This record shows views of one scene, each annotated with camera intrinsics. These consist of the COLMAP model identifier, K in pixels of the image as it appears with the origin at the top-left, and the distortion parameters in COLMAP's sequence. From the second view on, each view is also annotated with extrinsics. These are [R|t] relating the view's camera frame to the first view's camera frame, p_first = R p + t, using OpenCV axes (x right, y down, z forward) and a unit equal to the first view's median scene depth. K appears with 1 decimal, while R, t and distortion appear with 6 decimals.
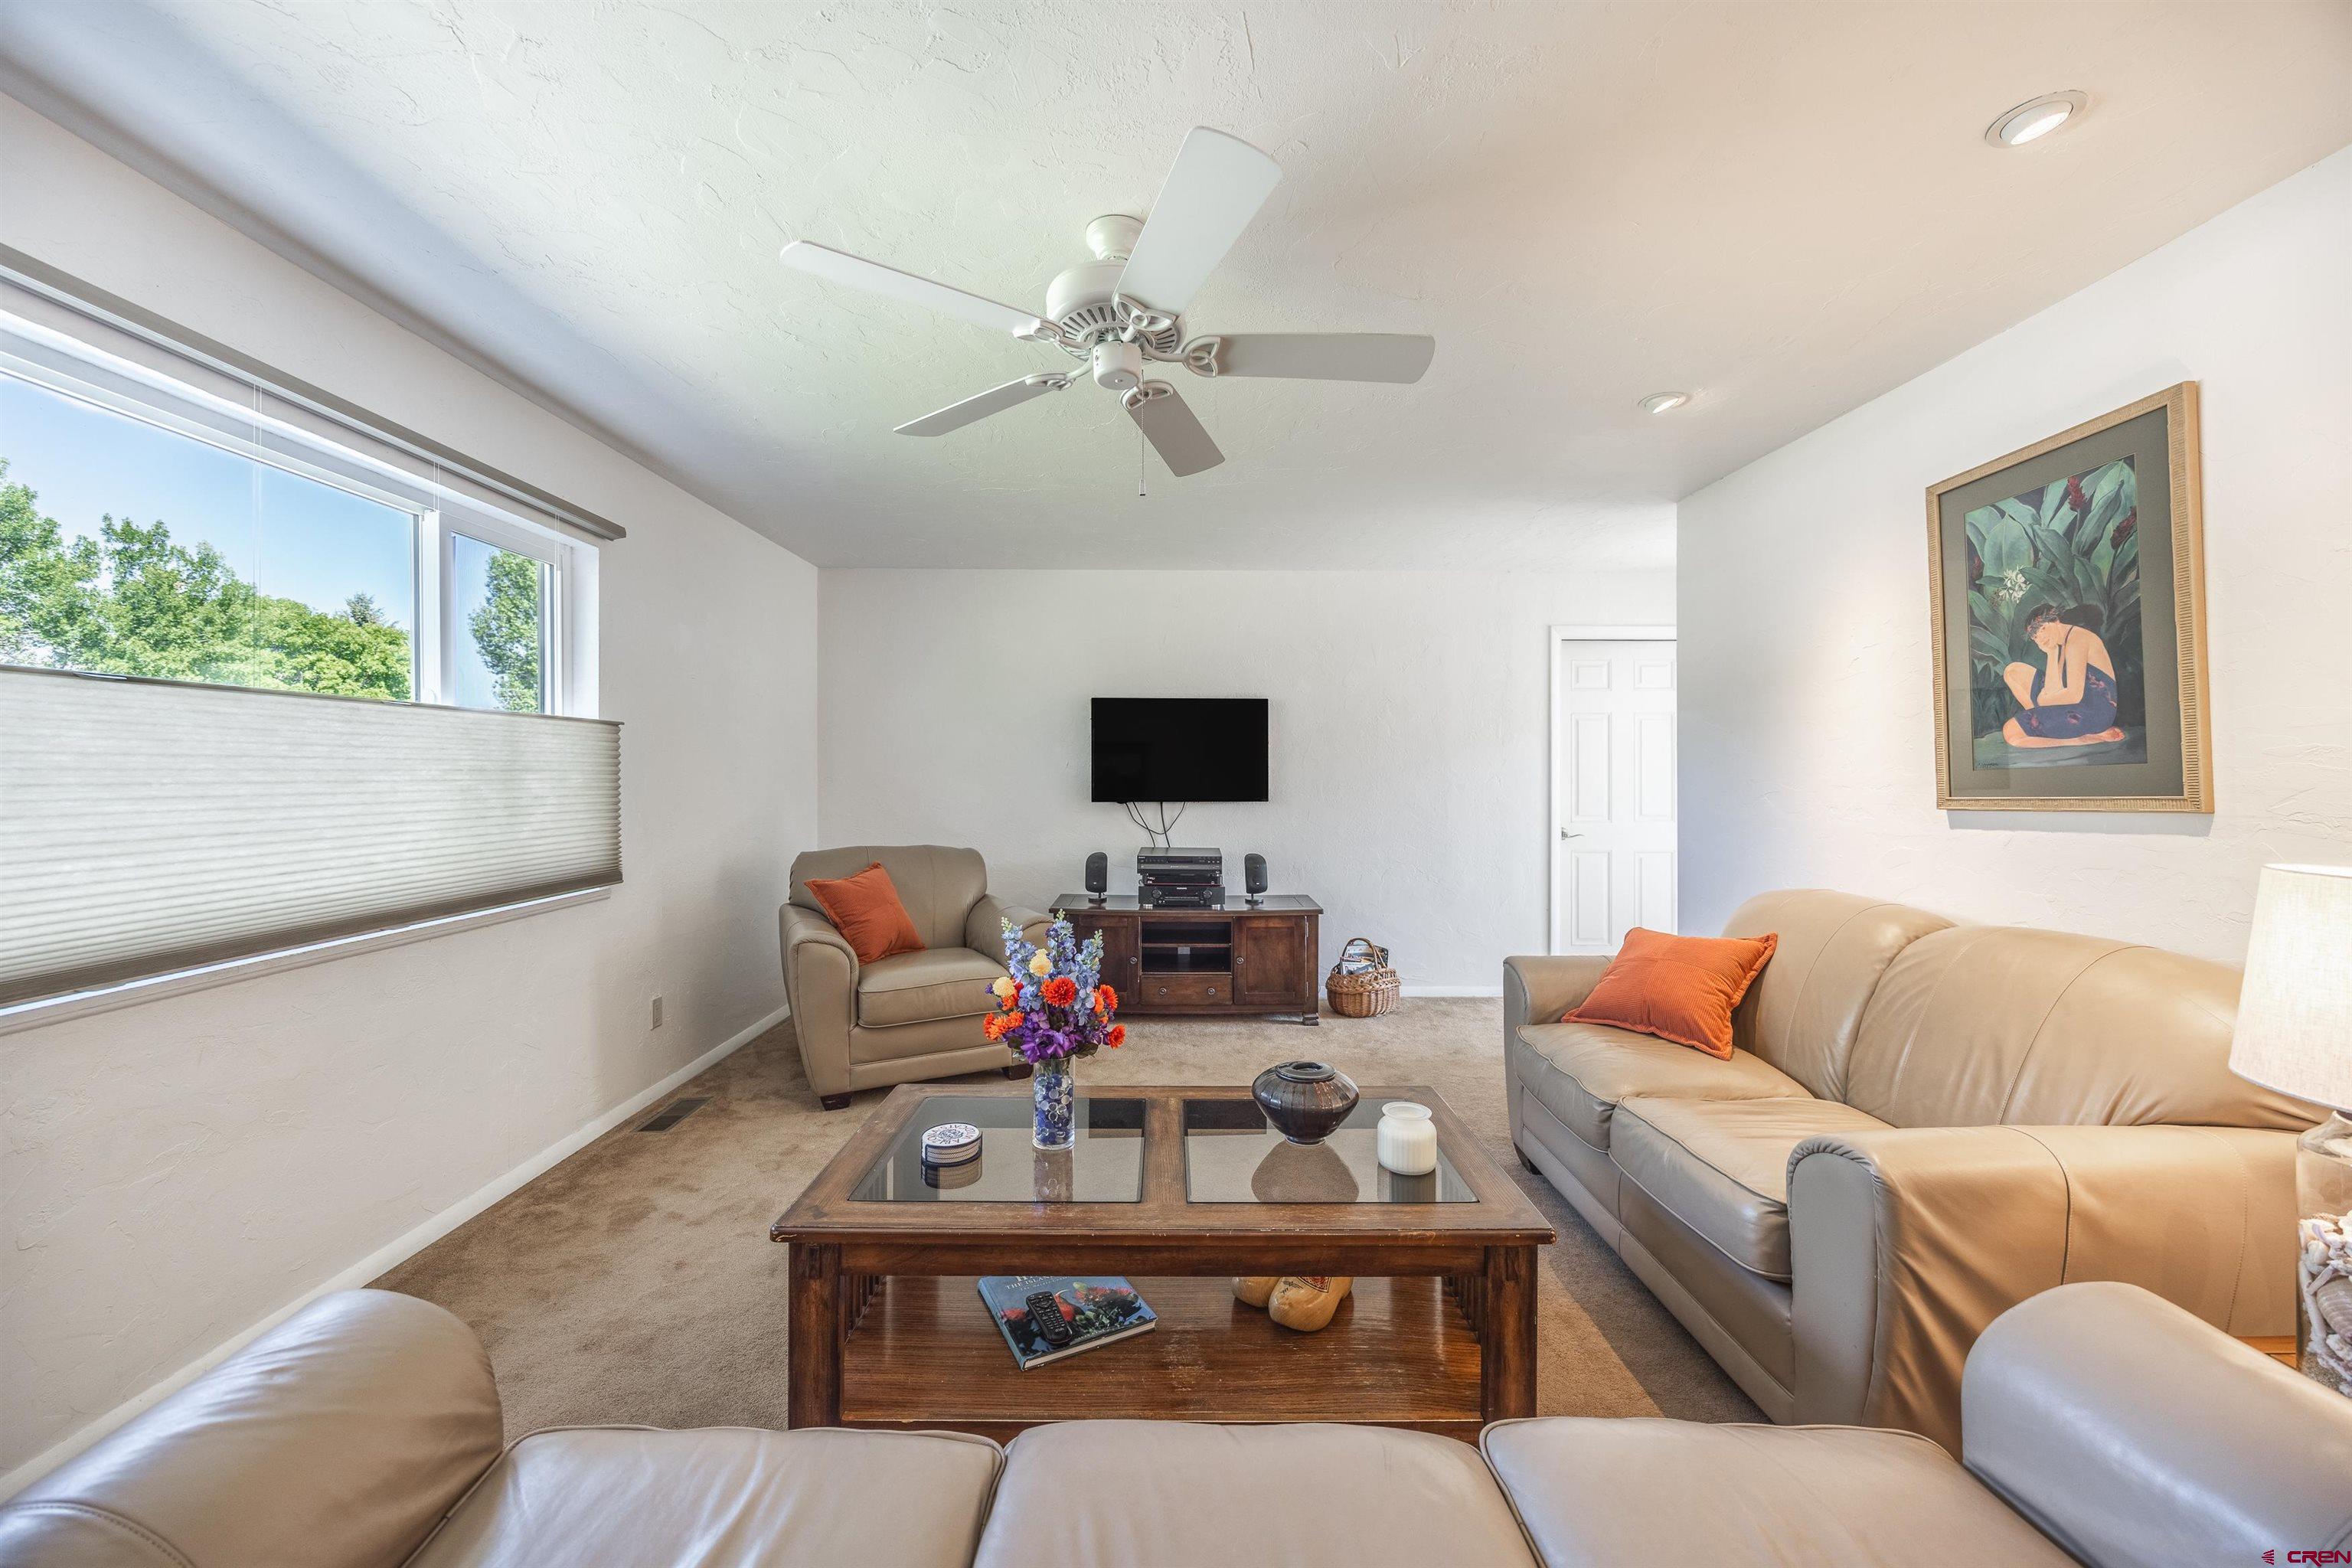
lens RADIAL K [[889.0, 0, 1163.8], [0, 889.0, 770.9], [0, 0, 1]] dist [-0.007685, 0.000755]
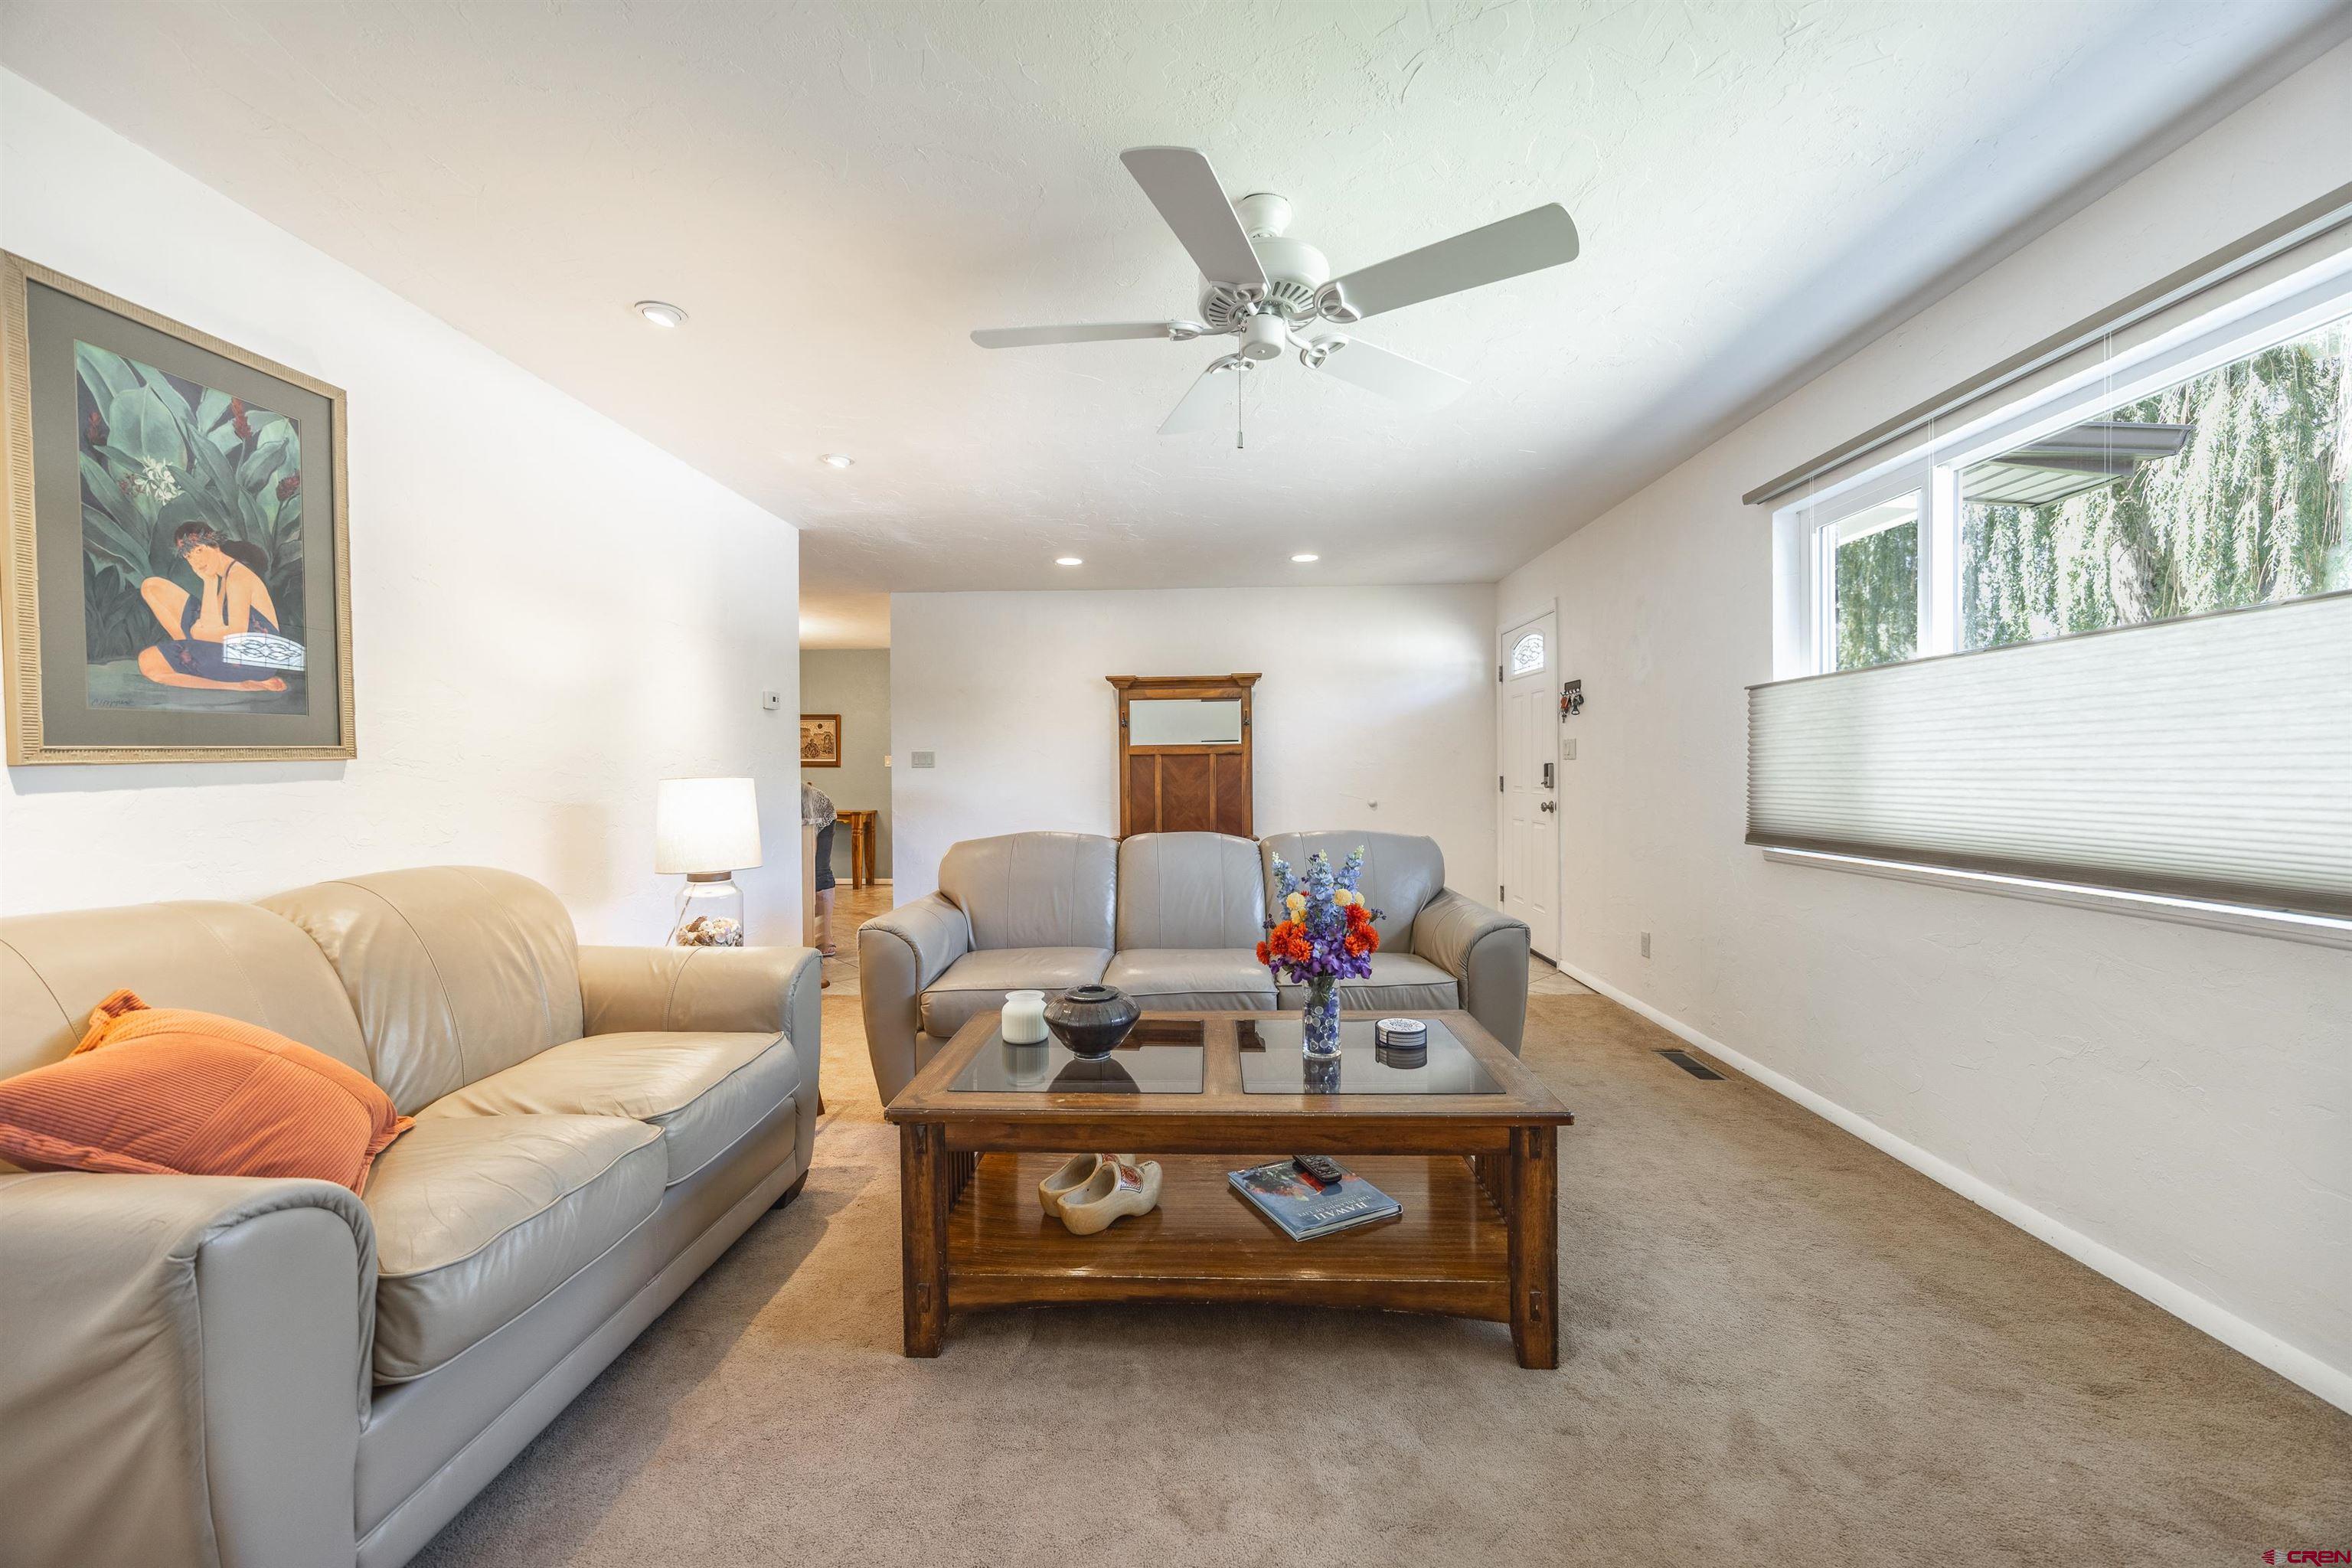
lens RADIAL K [[889.0, 0, 1181.3], [0, 889.0, 782.4], [0, 0, 1]] dist [-0.007685, 0.000755]
pose [[-0.999788, 0.005342, 0.019903, 0.024835], [0.005551, 0.999930, 0.010462, 0.061980], [-0.019846, 0.010570, -0.999747, 1.859720]]
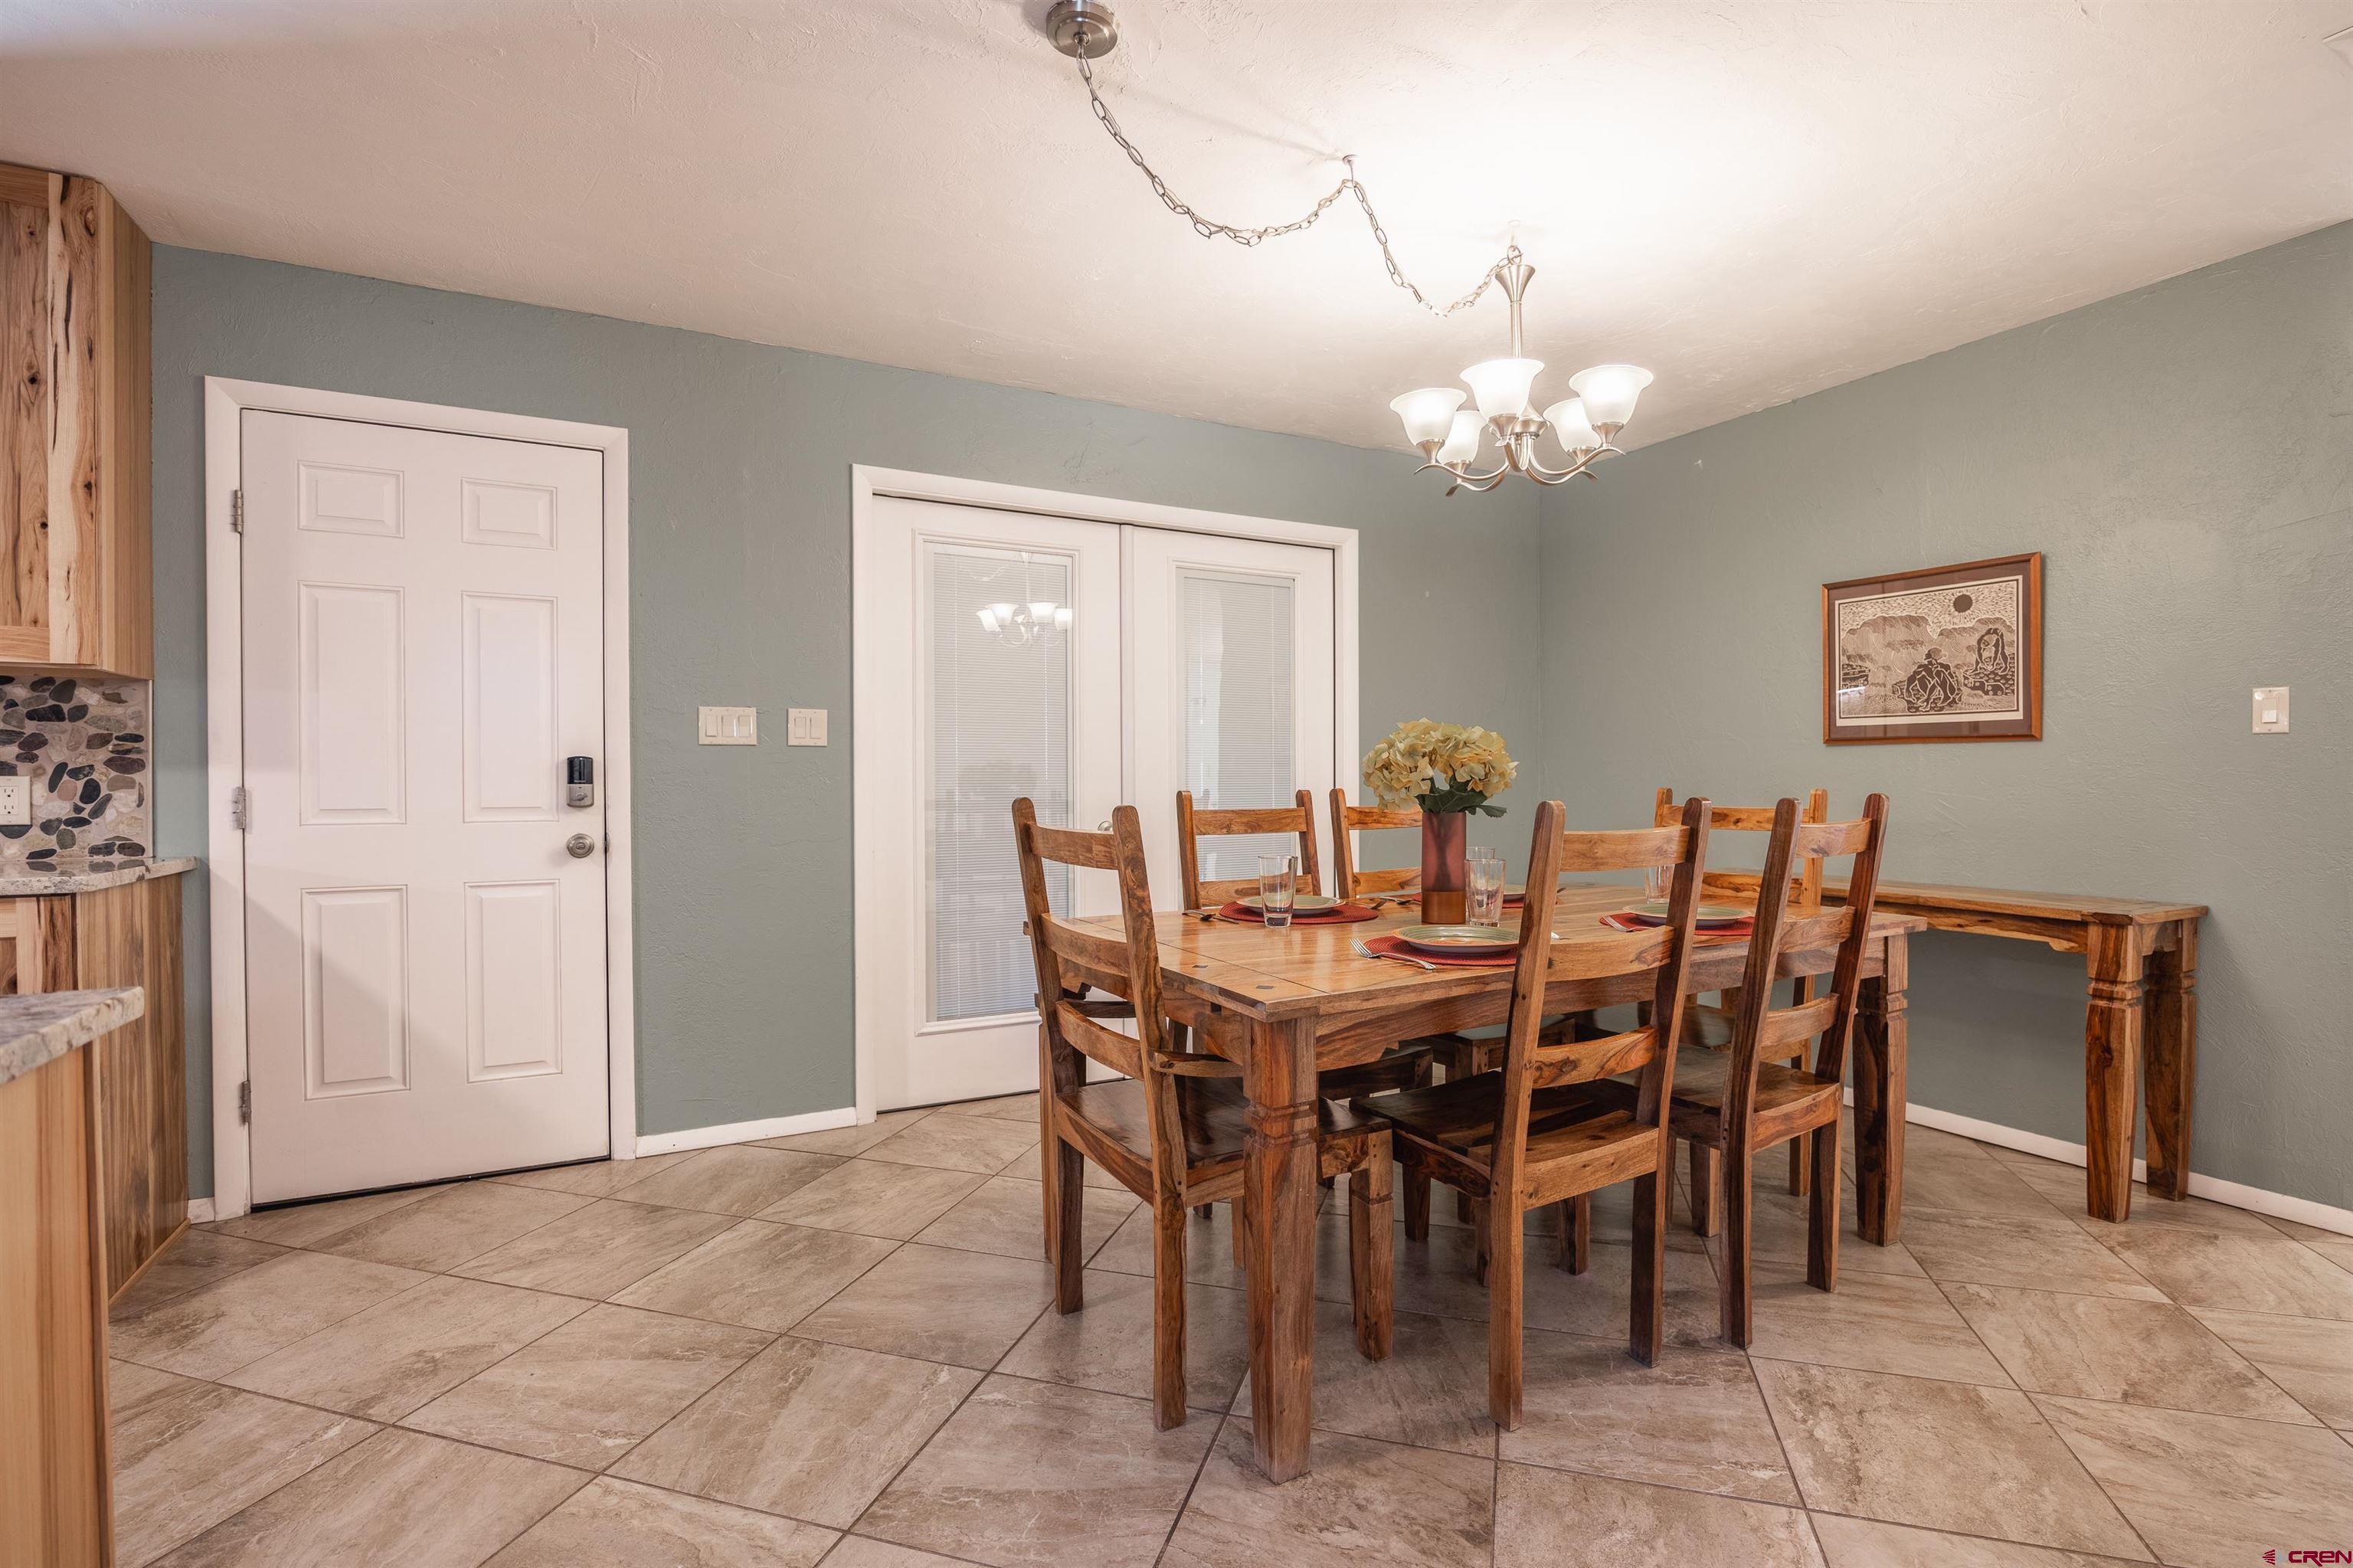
lens RADIAL K [[1094.0, 0, 1186.1], [0, 1094.0, 789.9], [0, 0, 1]] dist [-0.013686, 0.000195]
pose [[-0.482724, -0.004932, 0.875758, 1.033821], [0.000468, 0.999983, 0.005890, 0.083436], [-0.875772, 0.003253, -0.482714, -0.687691]]
